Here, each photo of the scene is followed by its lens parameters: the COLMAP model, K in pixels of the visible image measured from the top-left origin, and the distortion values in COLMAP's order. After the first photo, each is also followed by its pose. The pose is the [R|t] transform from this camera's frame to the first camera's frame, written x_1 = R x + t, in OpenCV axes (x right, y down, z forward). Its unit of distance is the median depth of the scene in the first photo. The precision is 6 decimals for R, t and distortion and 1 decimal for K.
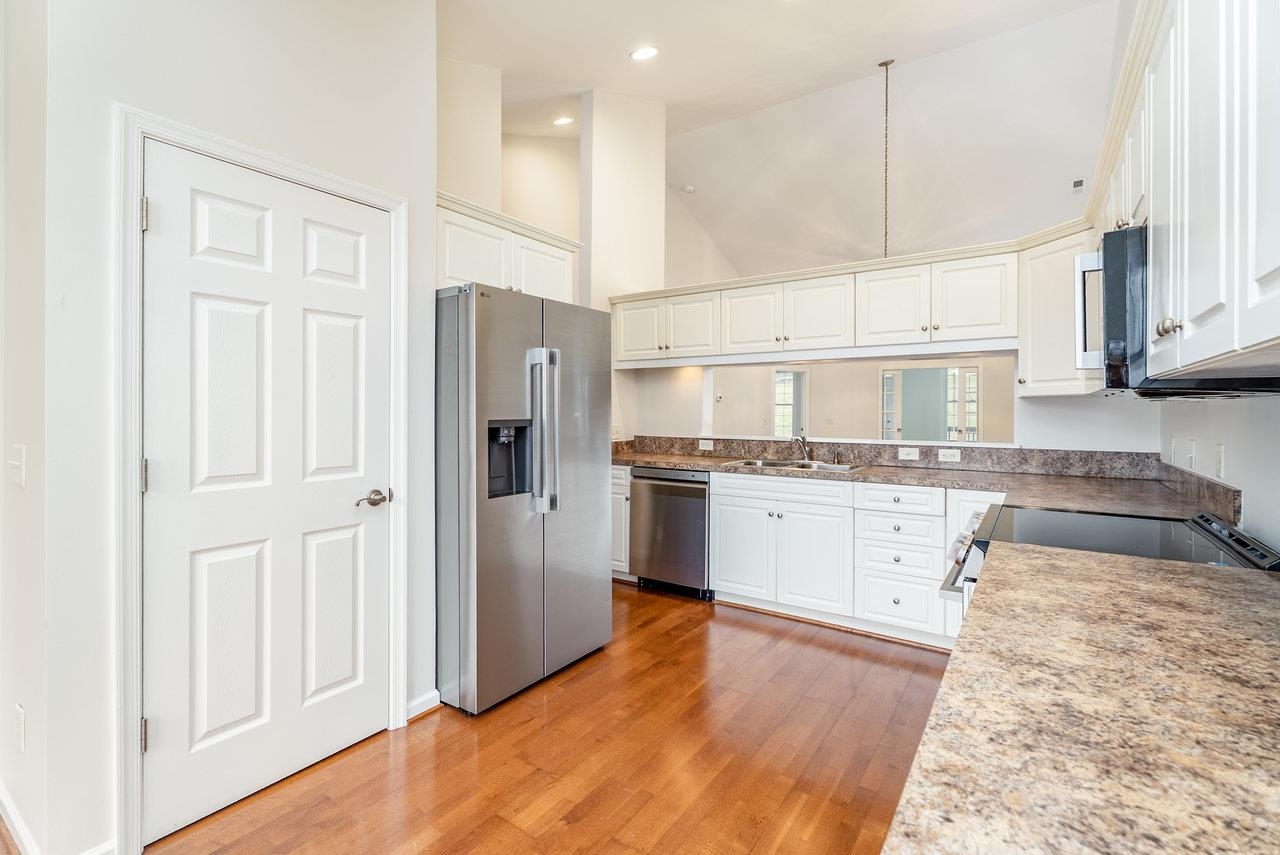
lens RADIAL K [[581.5, 0, 641.2], [0, 581.5, 412.6], [0, 0, 1]] dist [0.002670, 0.000356]
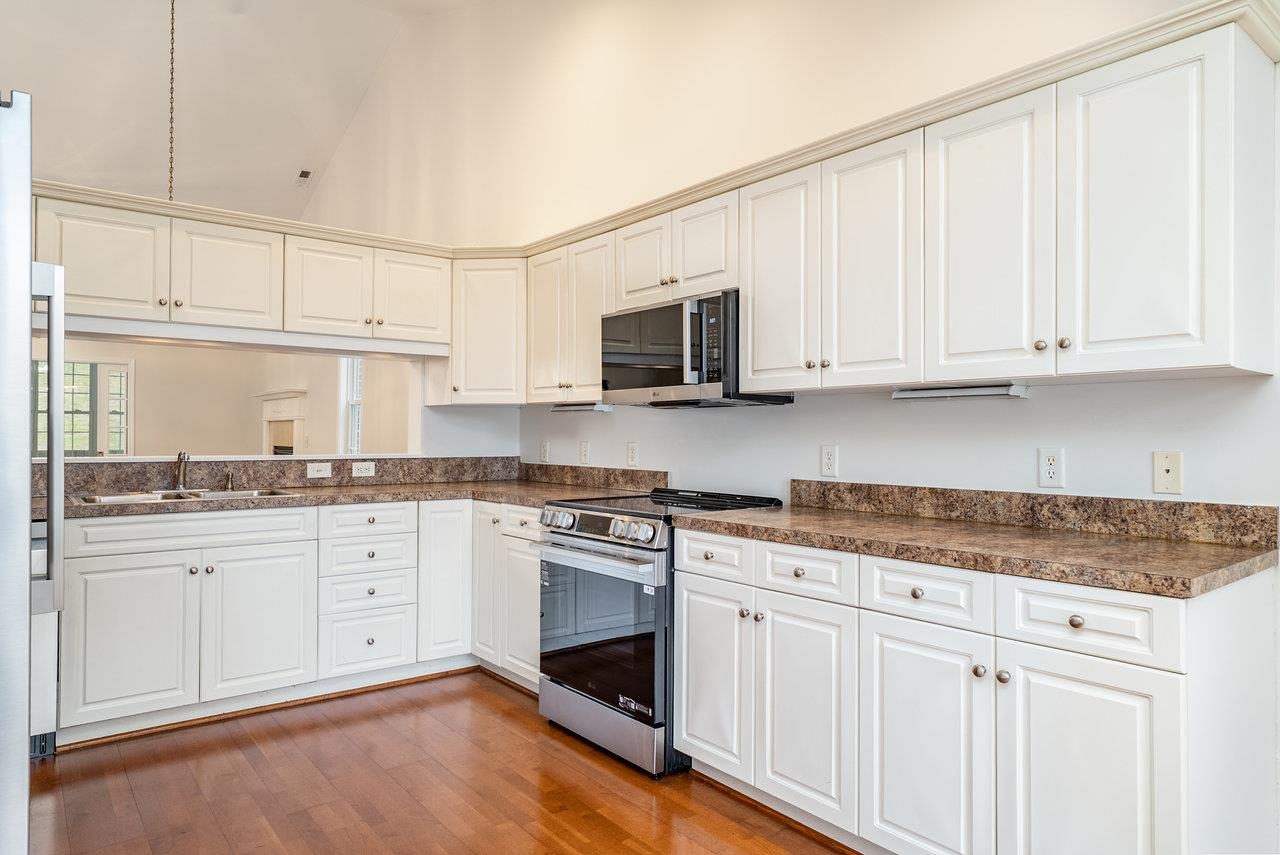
lens RADIAL K [[777.6, 0, 642.2], [0, 777.6, 432.0], [0, 0, 1]] dist [-0.018232, 0.000186]
pose [[0.289929, 0.003173, 0.957043, -0.432079], [0.000572, 0.999994, -0.003488, 0.020699], [-0.957048, 0.001559, 0.289925, 0.245176]]
